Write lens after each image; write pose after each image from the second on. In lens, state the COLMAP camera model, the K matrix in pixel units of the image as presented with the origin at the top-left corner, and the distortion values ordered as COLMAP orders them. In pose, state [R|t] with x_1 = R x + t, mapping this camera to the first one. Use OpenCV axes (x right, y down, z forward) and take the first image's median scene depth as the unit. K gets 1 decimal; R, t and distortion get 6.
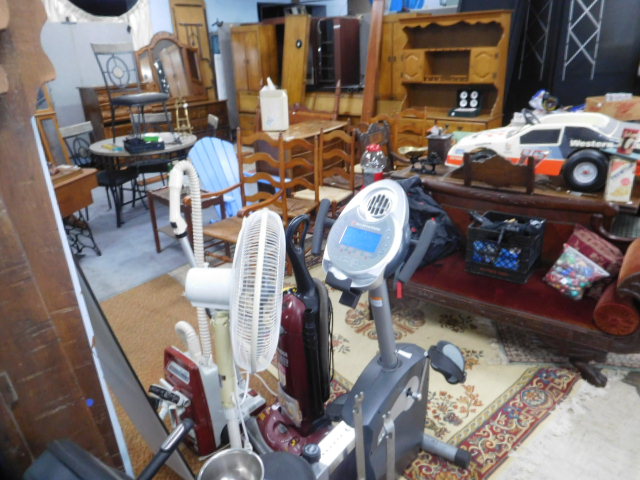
lens RADIAL K [[495.6, 0, 321.5], [0, 495.6, 237.1], [0, 0, 1]] dist [0.026247, -0.022089]
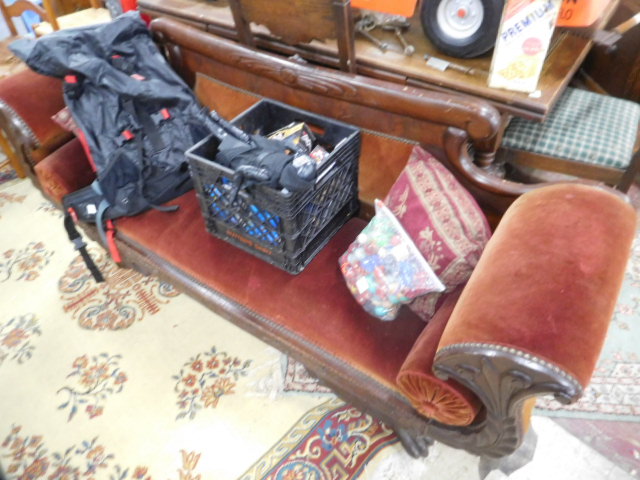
lens RADIAL K [[495.6, 0, 318.0], [0, 495.6, 240.1], [0, 0, 1]] dist [0.026247, -0.022089]
pose [[0.998366, -0.033588, 0.046235, 0.408916], [0.012994, 0.921274, 0.388697, -0.129307], [-0.055651, -0.387461, 0.920205, 0.563713]]
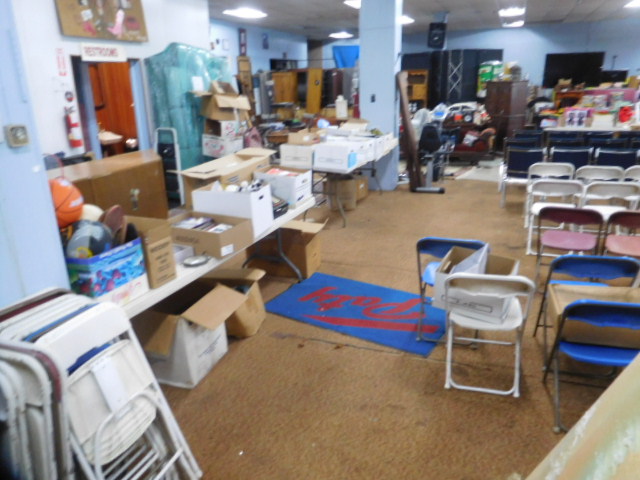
lens RADIAL K [[495.6, 0, 319.6], [0, 495.6, 240.6], [0, 0, 1]] dist [0.026247, -0.022089]
pose [[0.968402, -0.062705, 0.241381, -1.513480], [0.079992, 0.994835, -0.062485, 0.950088], [-0.236216, 0.079820, 0.968417, -2.271609]]
